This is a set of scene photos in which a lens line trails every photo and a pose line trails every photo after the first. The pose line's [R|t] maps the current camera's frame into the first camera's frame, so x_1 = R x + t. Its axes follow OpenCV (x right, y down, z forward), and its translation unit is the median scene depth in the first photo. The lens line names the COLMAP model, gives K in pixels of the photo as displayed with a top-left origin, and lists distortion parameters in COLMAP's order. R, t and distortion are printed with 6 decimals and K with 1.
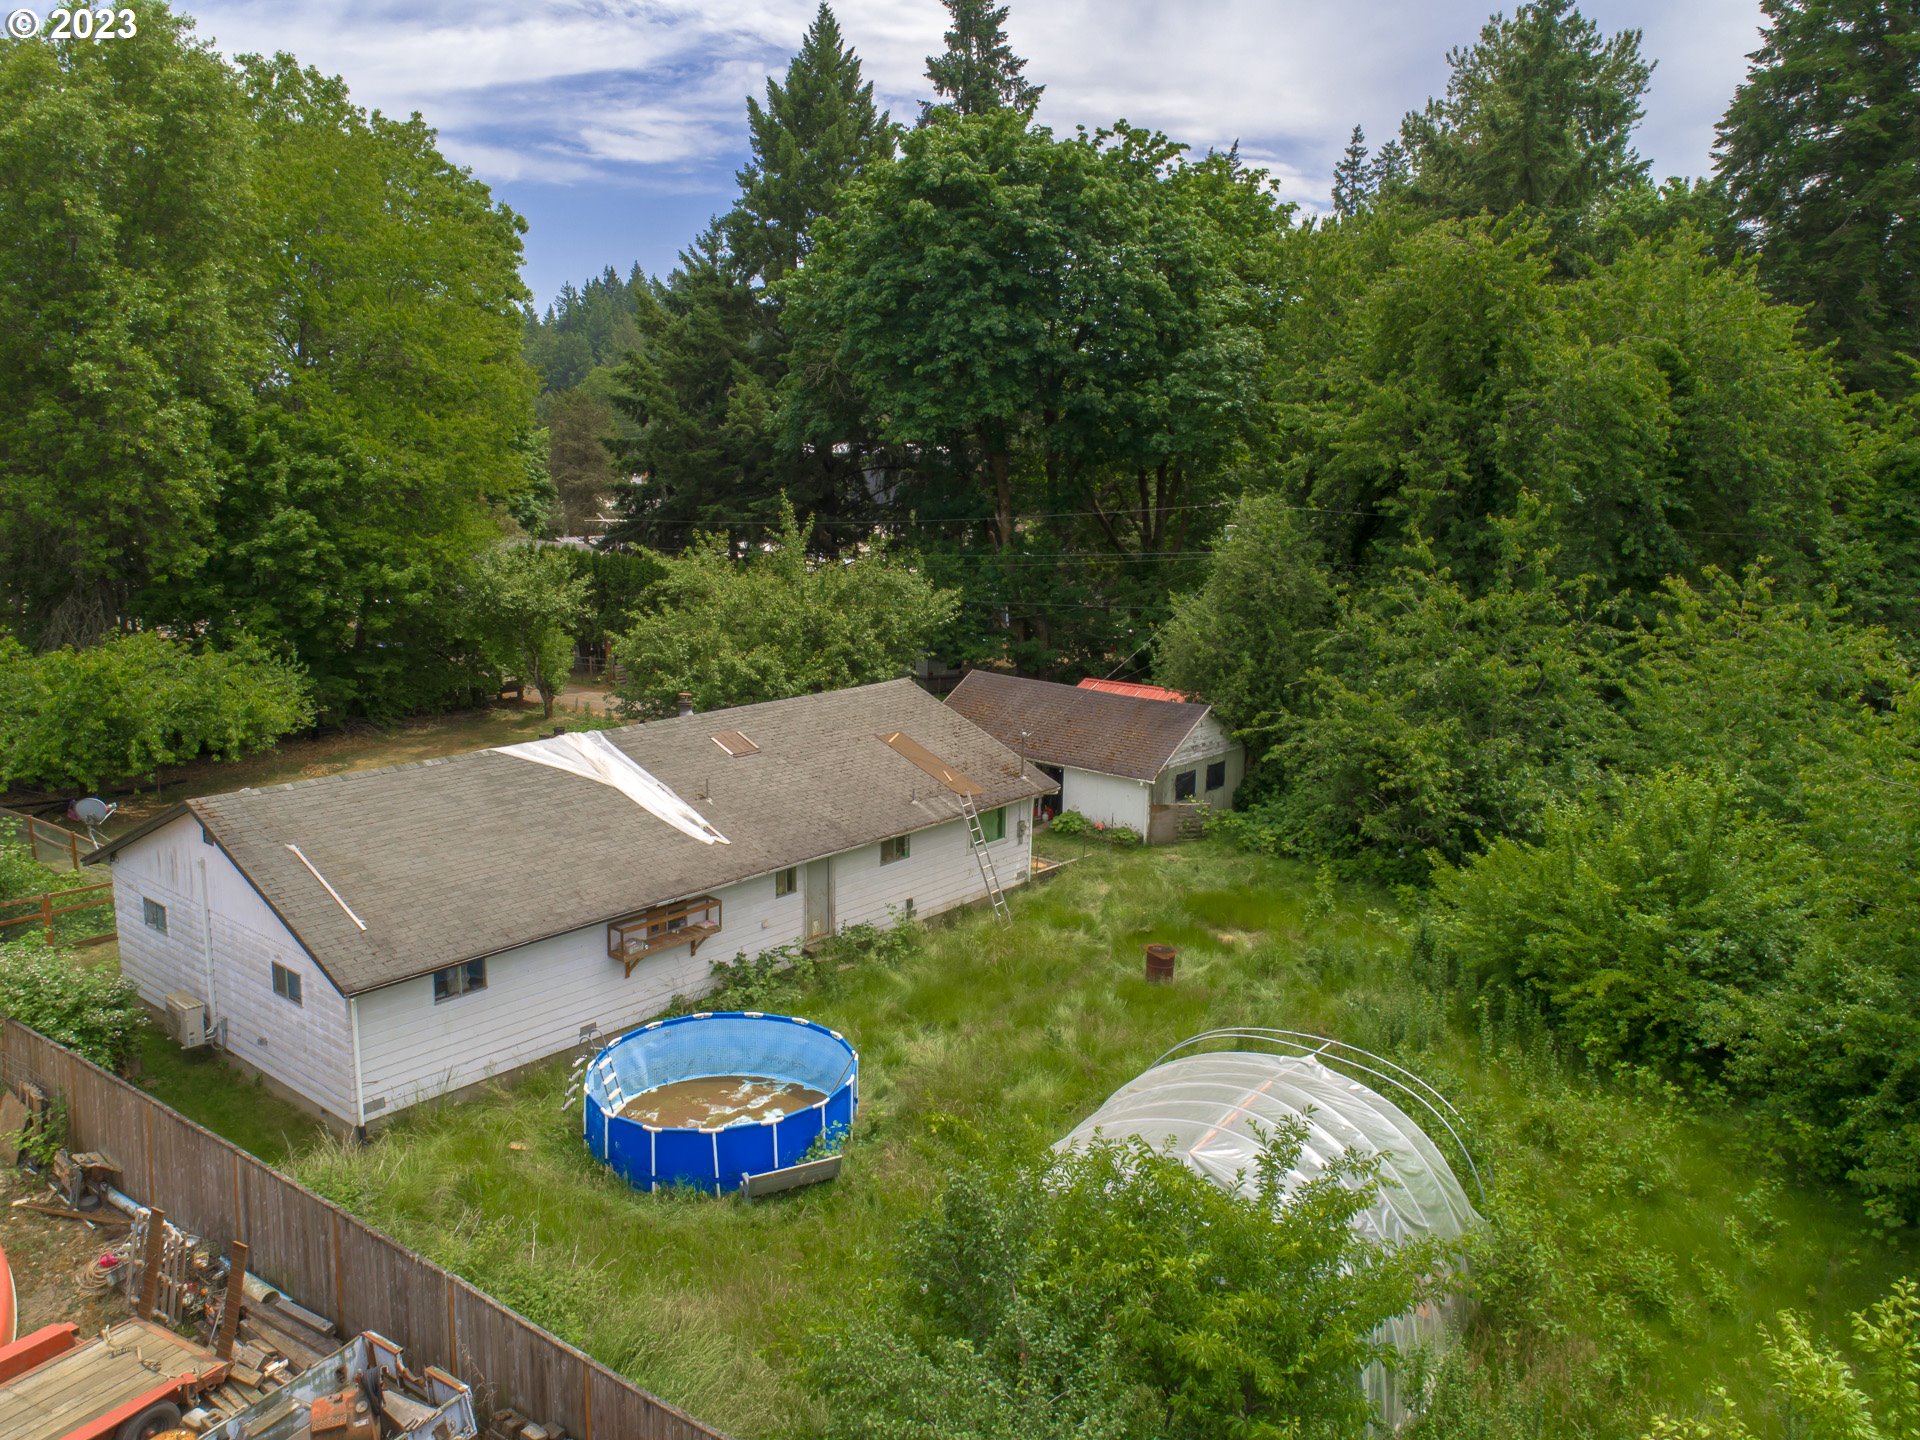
lens RADIAL K [[1363.9, 0, 960.0], [0, 1363.9, 720.0], [0, 0, 1]] dist [-0.006141, 0.001587]
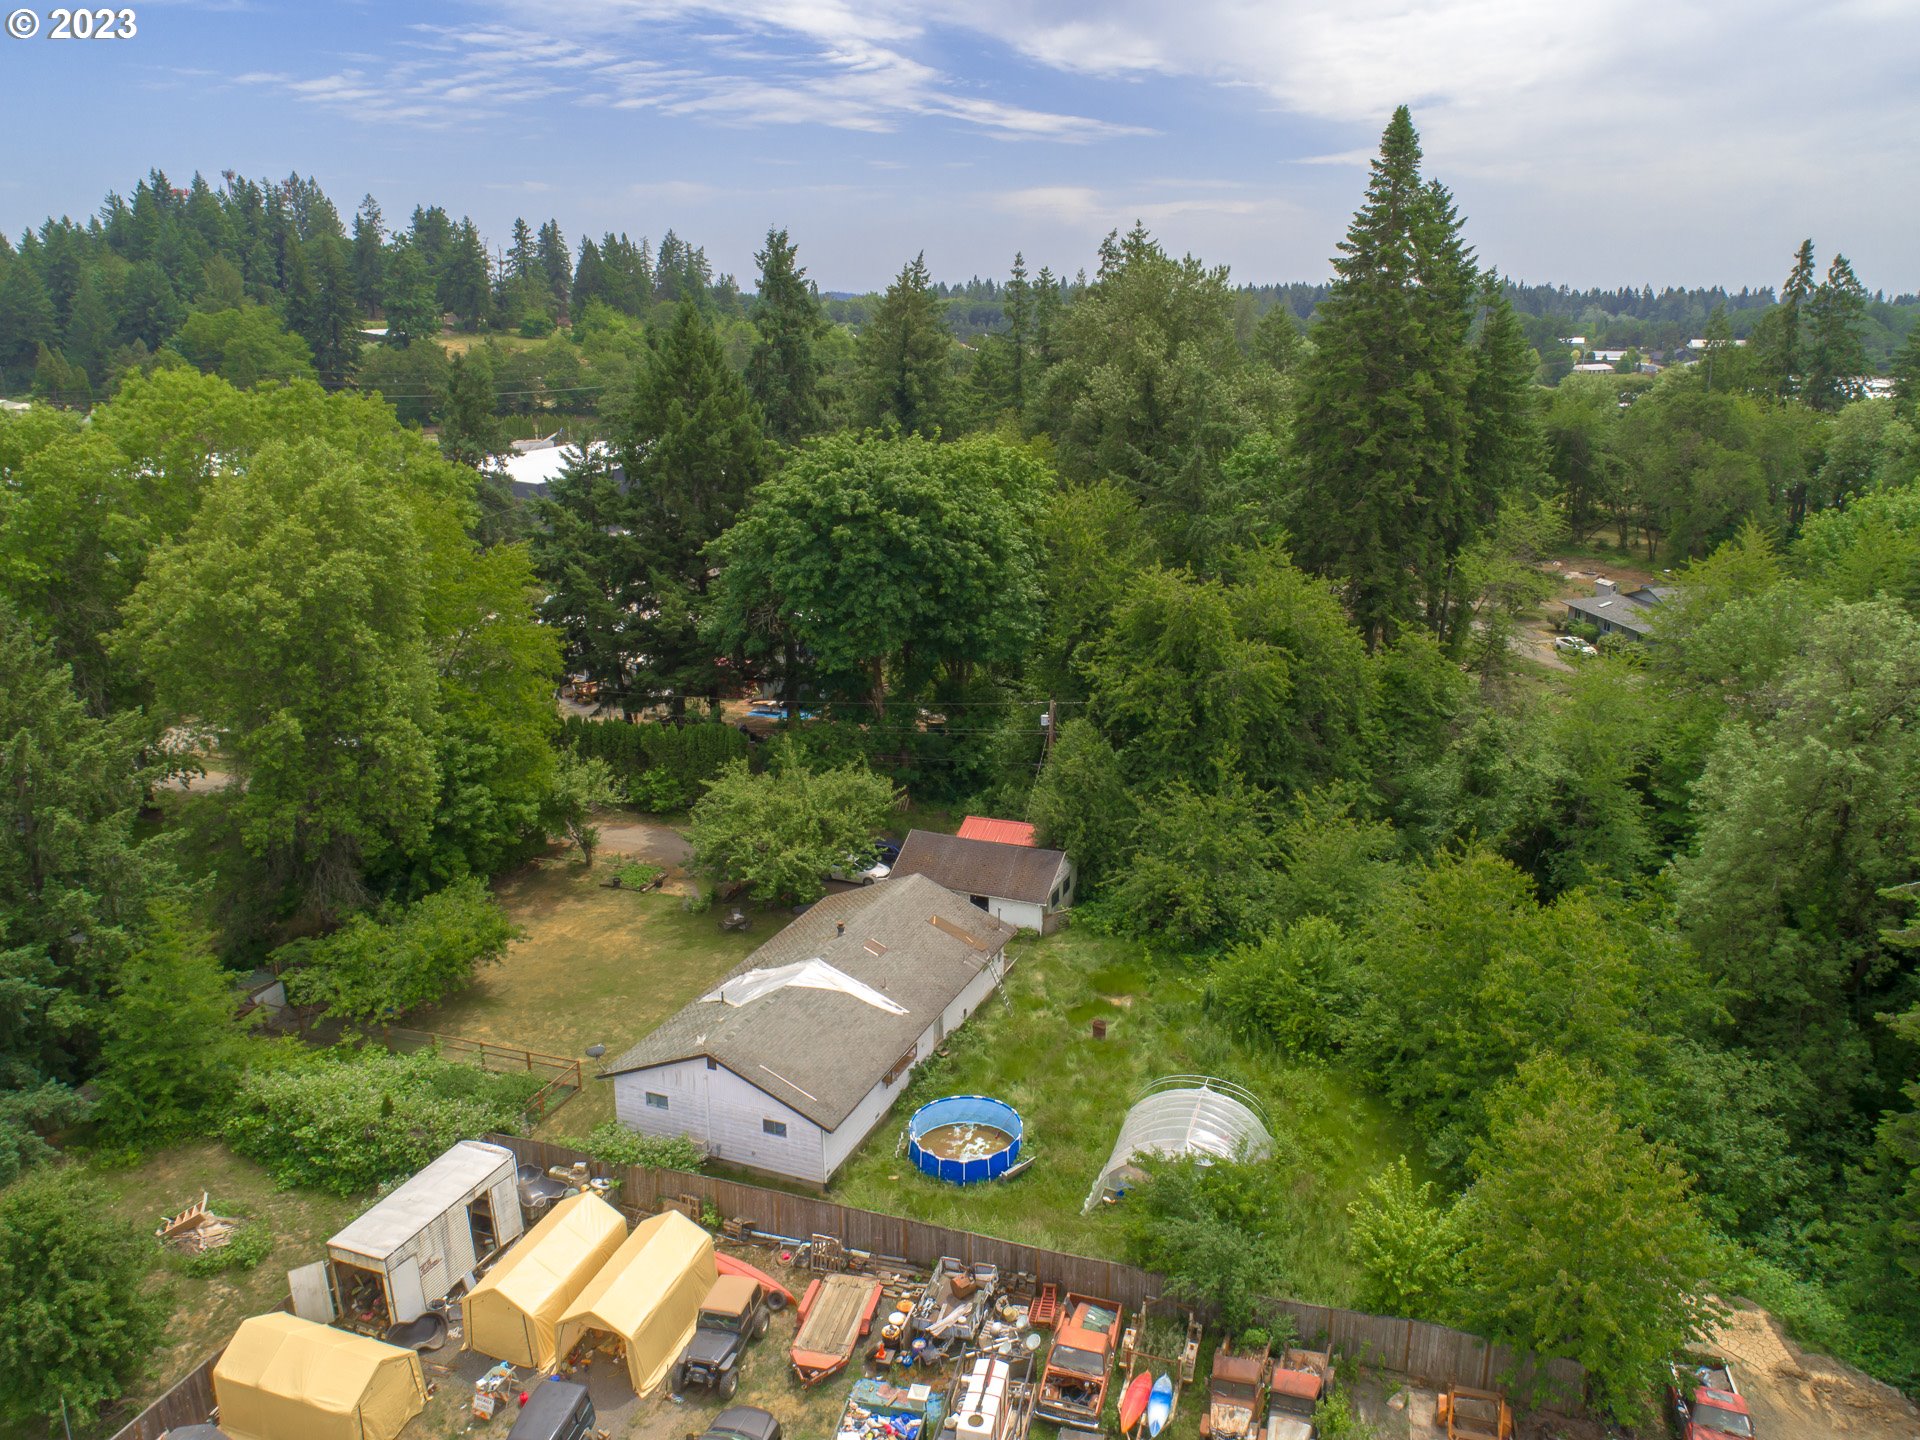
lens RADIAL K [[1363.9, 0, 960.0], [0, 1363.9, 720.0], [0, 0, 1]] dist [-0.006141, 0.001587]
pose [[0.955986, -0.105863, 0.273651, -0.552171], [0.077466, 0.990616, 0.112602, -0.517982], [-0.283003, -0.086447, 0.955215, -0.865056]]
